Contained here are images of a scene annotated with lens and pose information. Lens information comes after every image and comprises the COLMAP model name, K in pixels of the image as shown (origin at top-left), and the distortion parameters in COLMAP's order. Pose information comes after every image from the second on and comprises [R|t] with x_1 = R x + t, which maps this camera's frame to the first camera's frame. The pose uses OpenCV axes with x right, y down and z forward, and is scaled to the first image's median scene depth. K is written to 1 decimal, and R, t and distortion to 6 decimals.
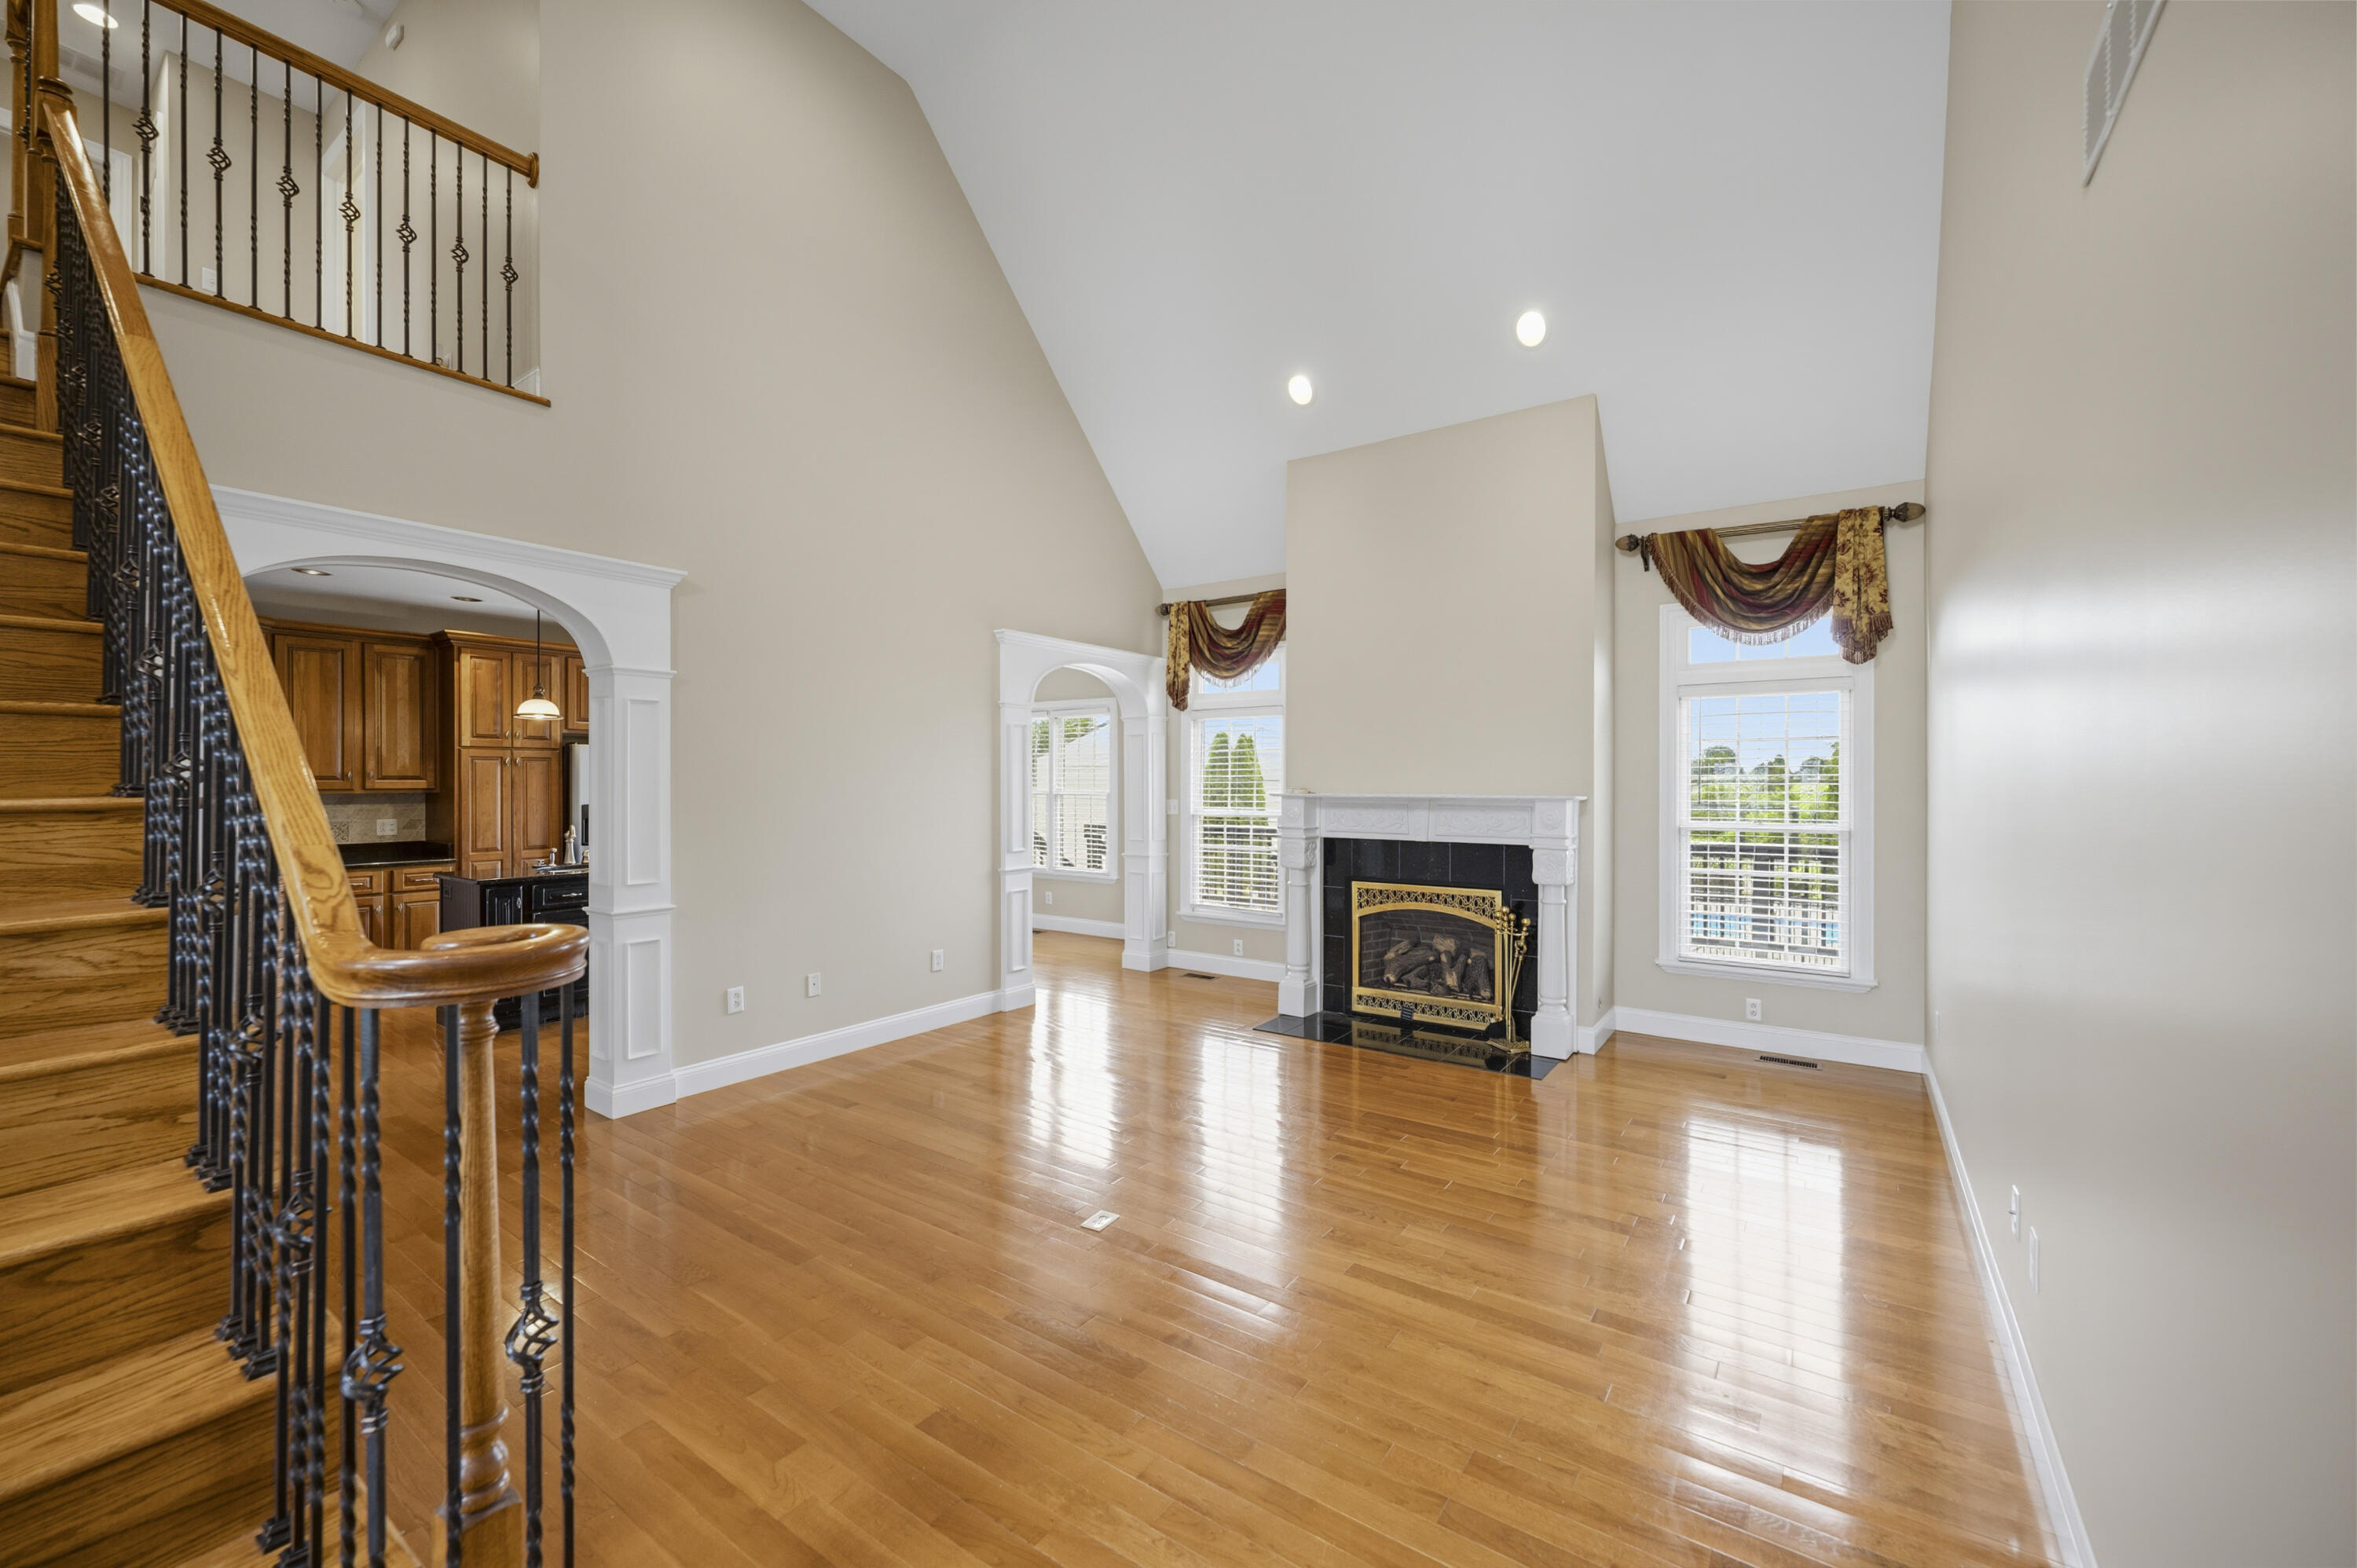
lens RADIAL K [[938.6, 0, 1167.8], [0, 938.6, 781.4], [0, 0, 1]] dist [-0.003349, 0.000383]
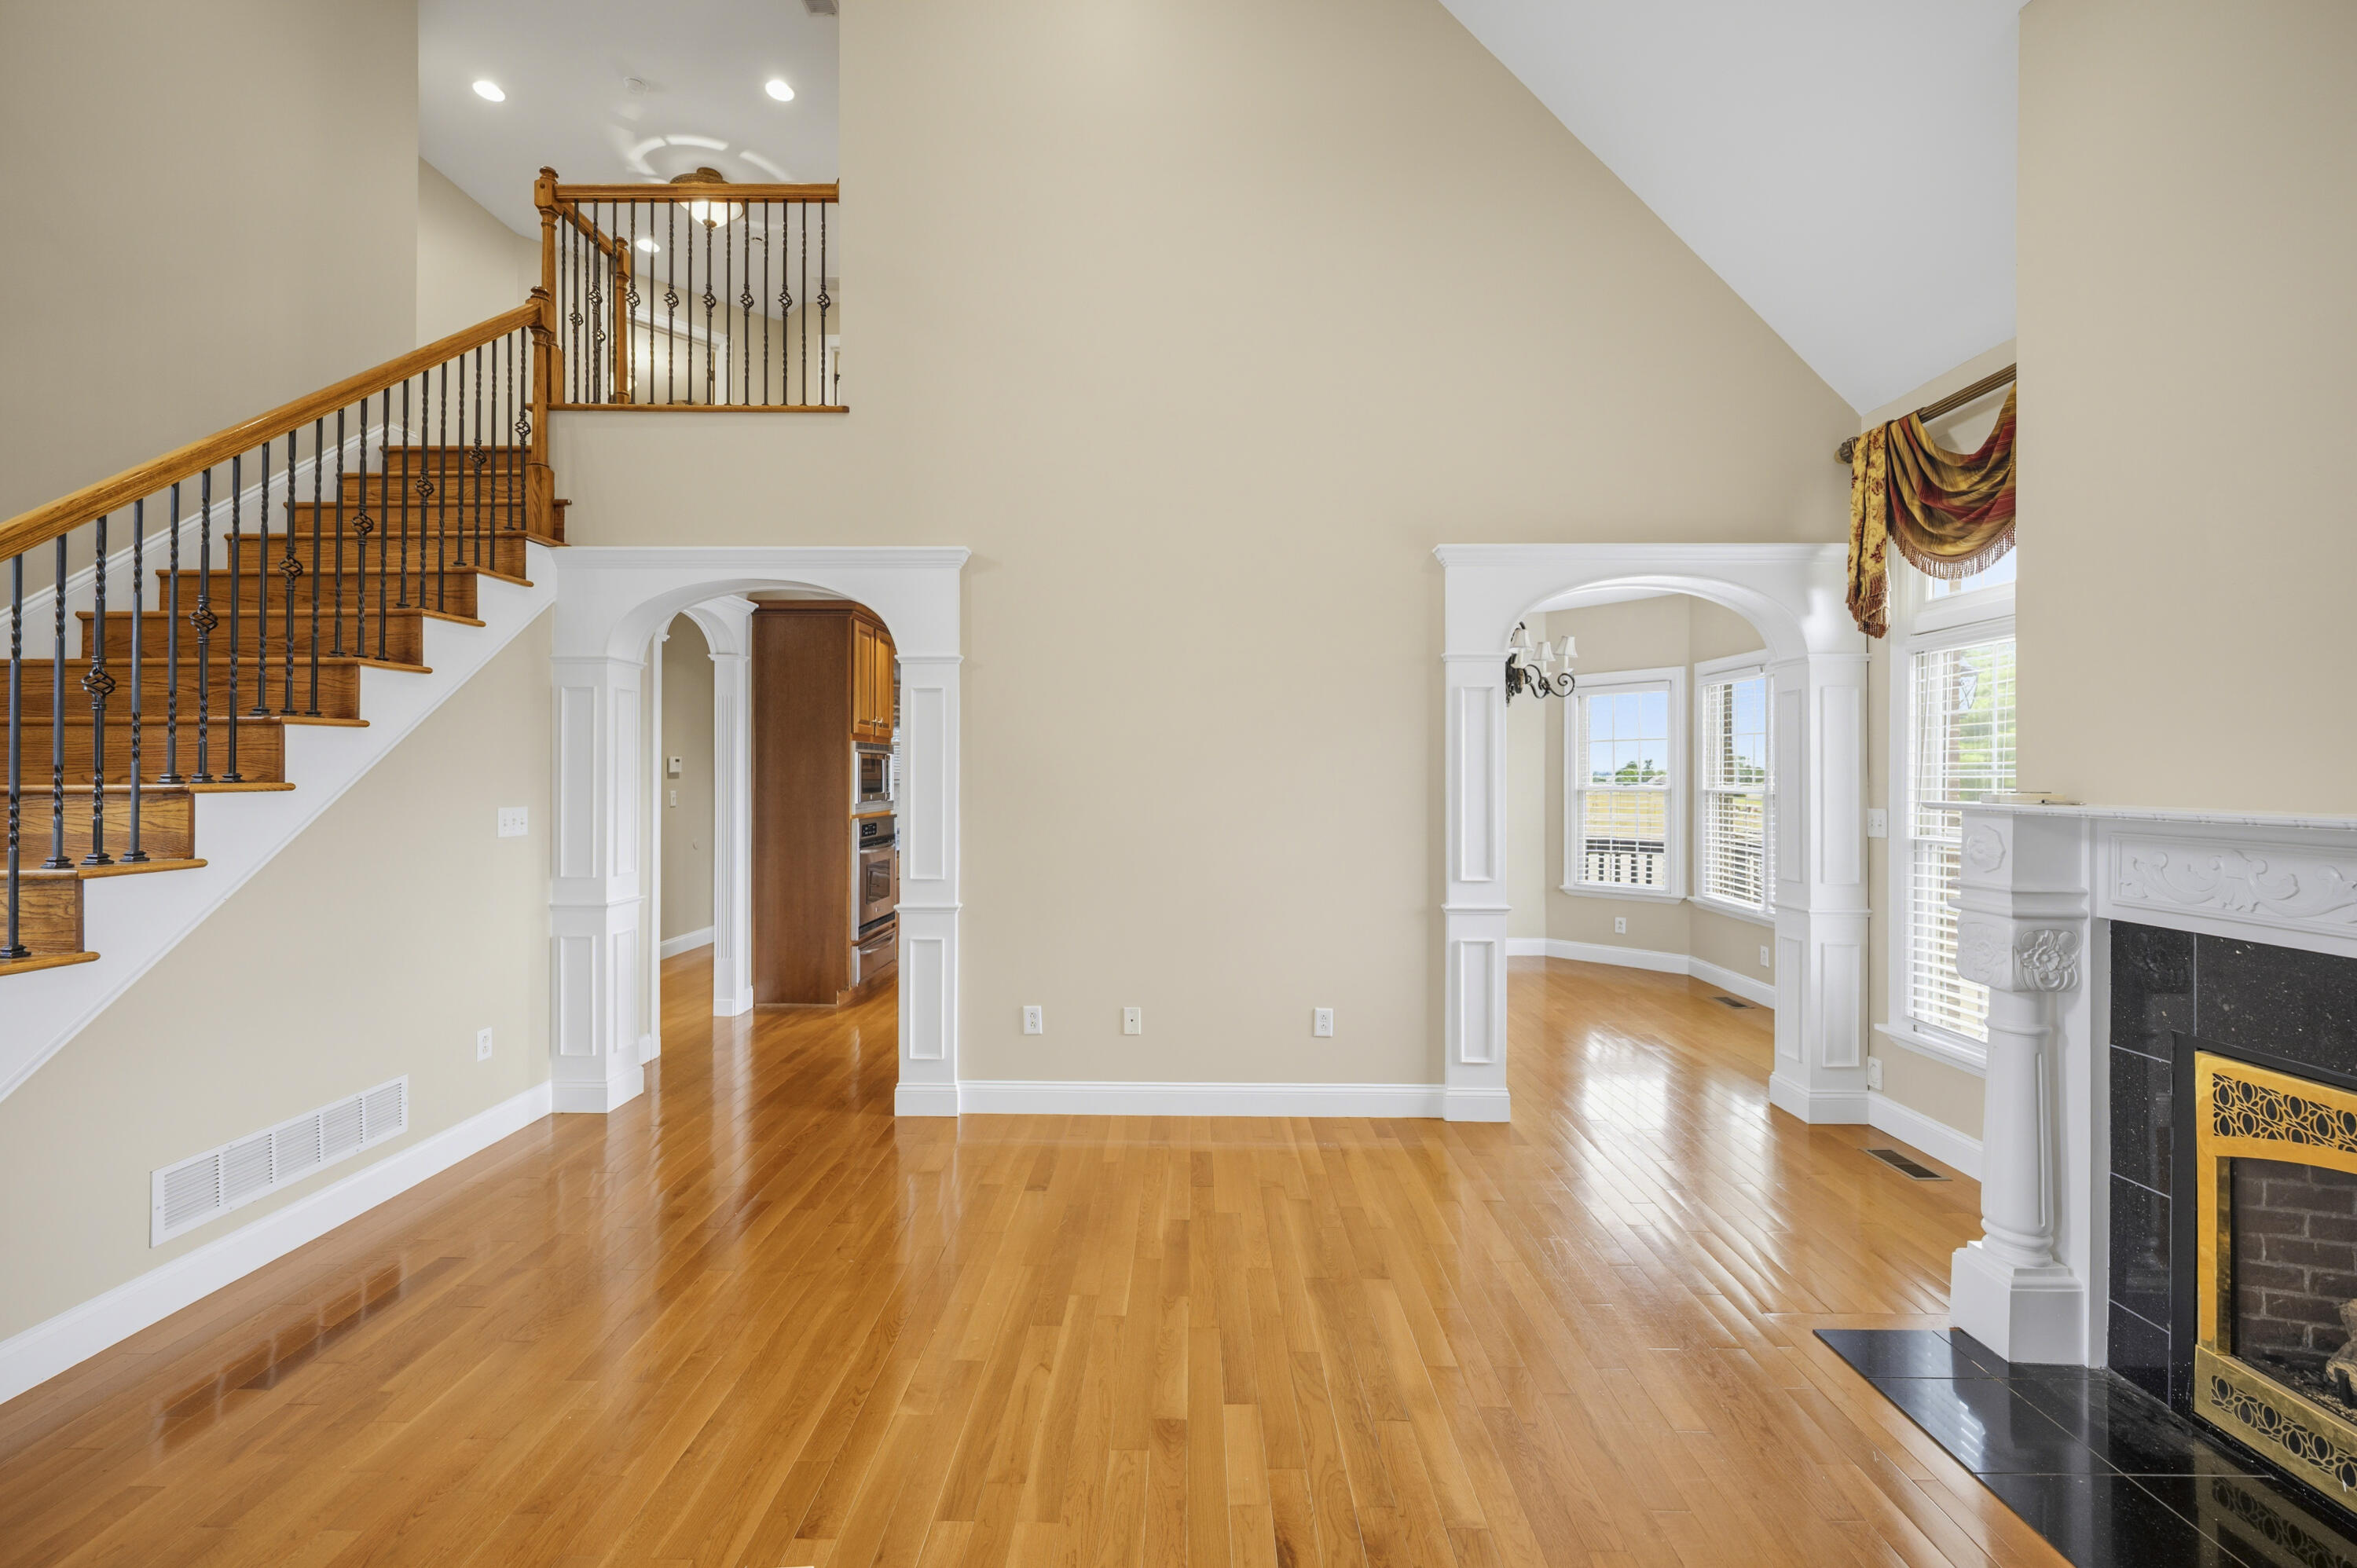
lens RADIAL K [[938.6, 0, 1170.0], [0, 938.6, 776.5], [0, 0, 1]] dist [-0.003349, 0.000383]
pose [[0.565331, 0.001003, -0.824864, 0.269967], [-0.002031, 0.999998, -0.000176, 0.002325], [0.824862, 0.001775, 0.565331, 0.474996]]
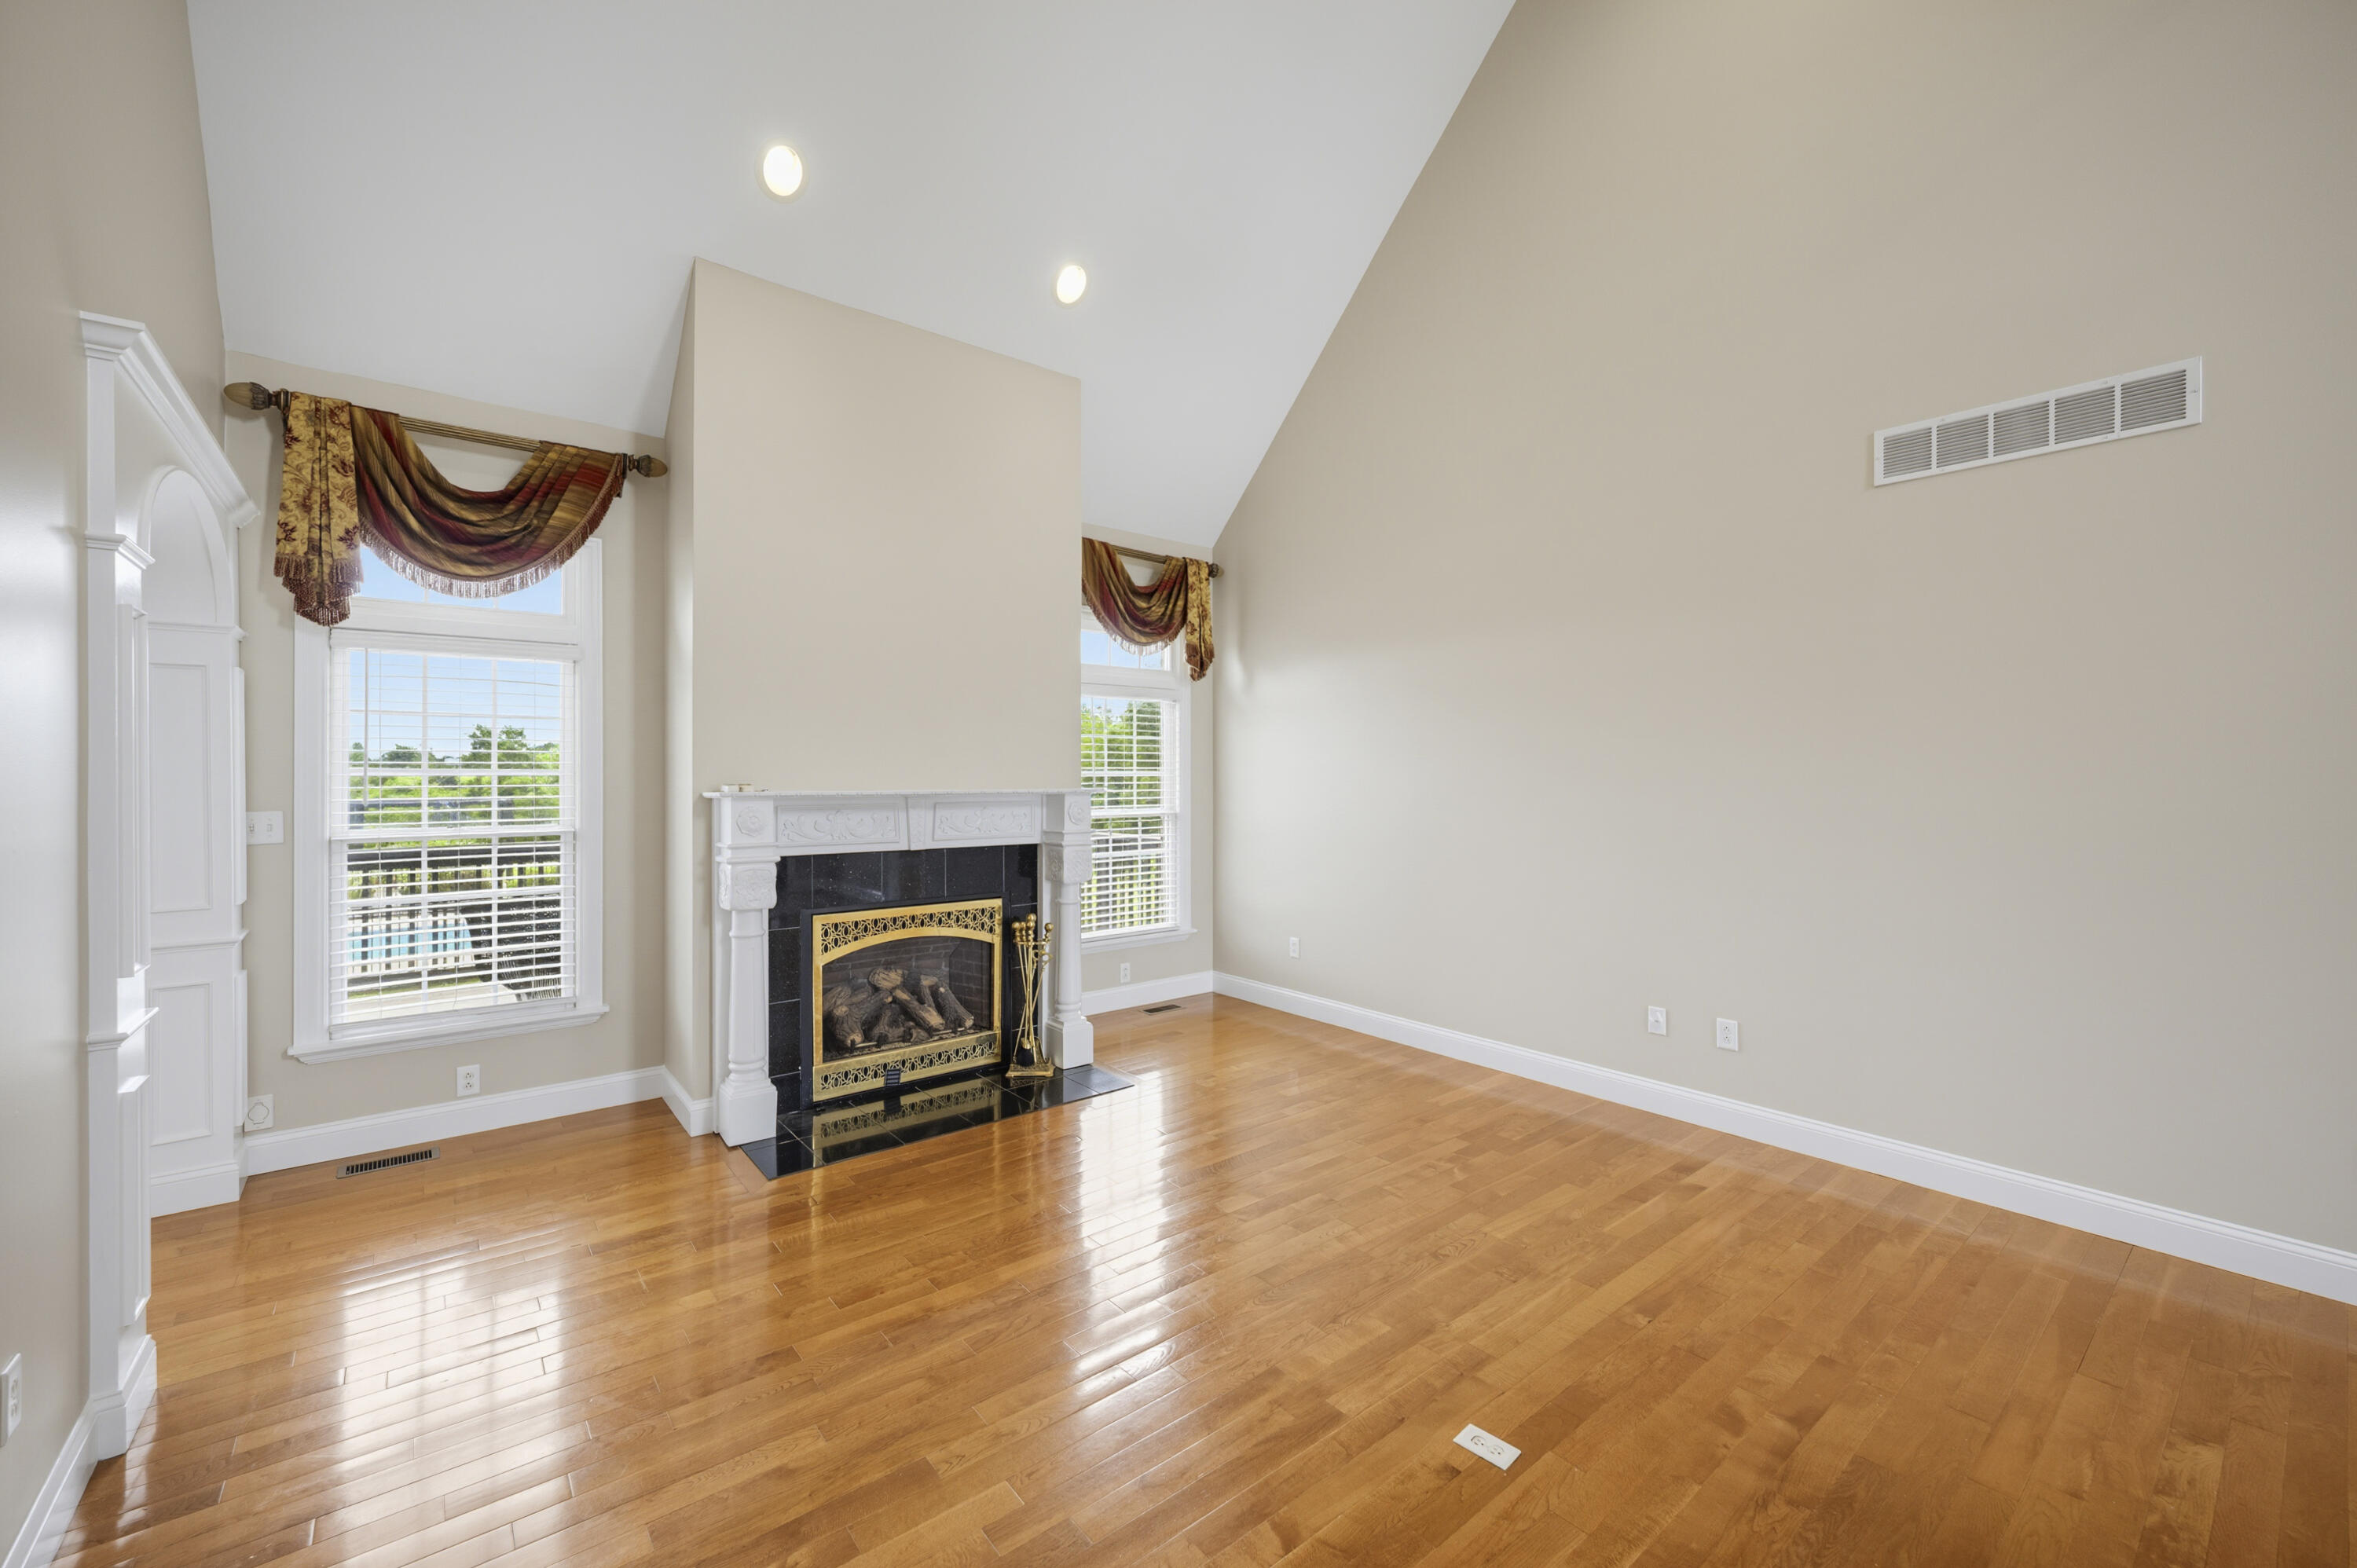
lens RADIAL K [[938.6, 0, 1176.7], [0, 938.6, 773.2], [0, 0, 1]] dist [-0.003349, 0.000383]
pose [[0.267817, 0.004209, 0.963461, -0.403260], [0.002226, 0.999985, -0.004987, 0.004648], [-0.963467, 0.003480, 0.267803, 0.554782]]
